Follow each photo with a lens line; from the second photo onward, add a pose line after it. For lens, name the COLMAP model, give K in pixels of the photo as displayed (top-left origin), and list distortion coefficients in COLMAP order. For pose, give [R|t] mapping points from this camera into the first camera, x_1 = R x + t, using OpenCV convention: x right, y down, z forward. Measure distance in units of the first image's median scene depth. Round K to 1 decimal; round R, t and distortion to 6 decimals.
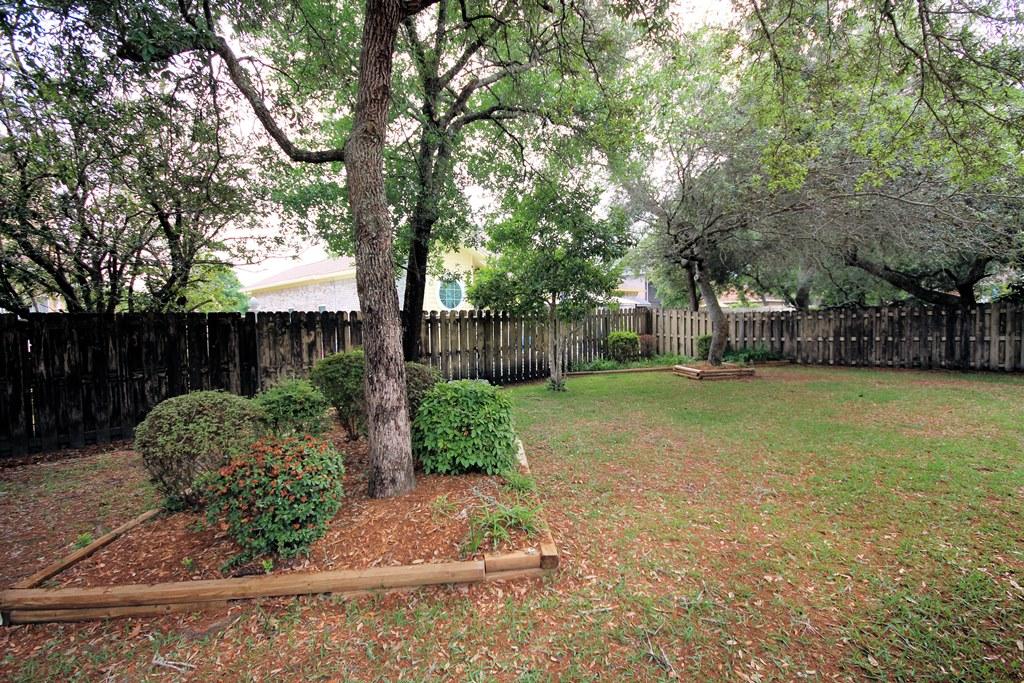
lens RADIAL K [[472.2, 0, 514.4], [0, 472.2, 342.0], [0, 0, 1]] dist [-0.008594, 0.001589]
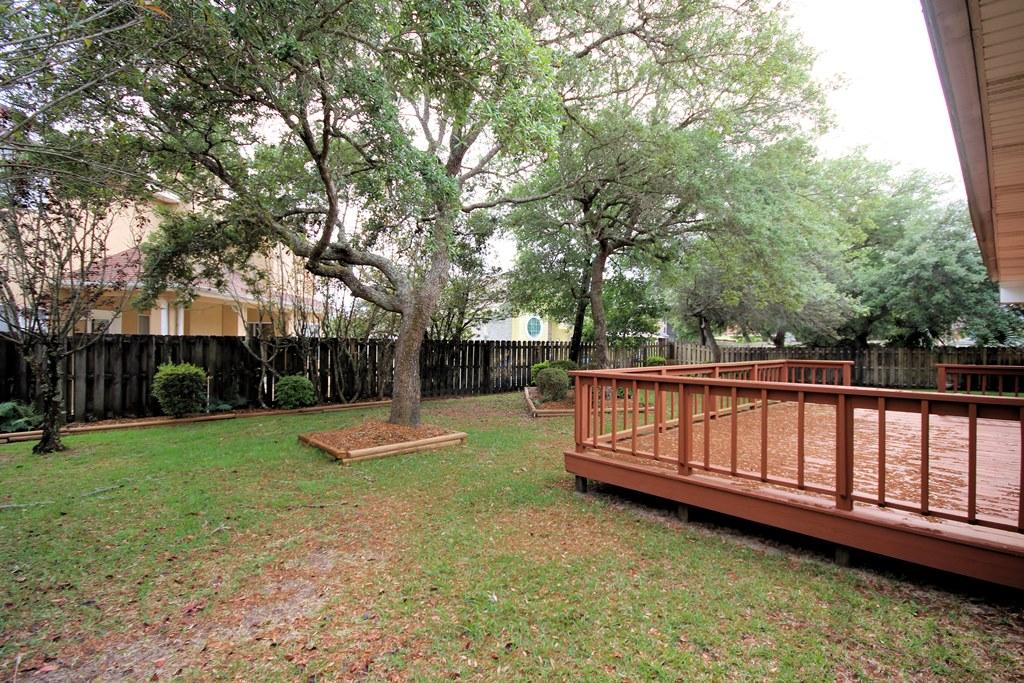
lens RADIAL K [[472.2, 0, 511.8], [0, 472.2, 342.6], [0, 0, 1]] dist [-0.008594, 0.001589]
pose [[0.999112, 0.034139, -0.024687, -0.238023], [-0.035271, 0.998273, -0.046975, 0.024478], [0.023041, 0.047804, 0.998591, -0.653249]]
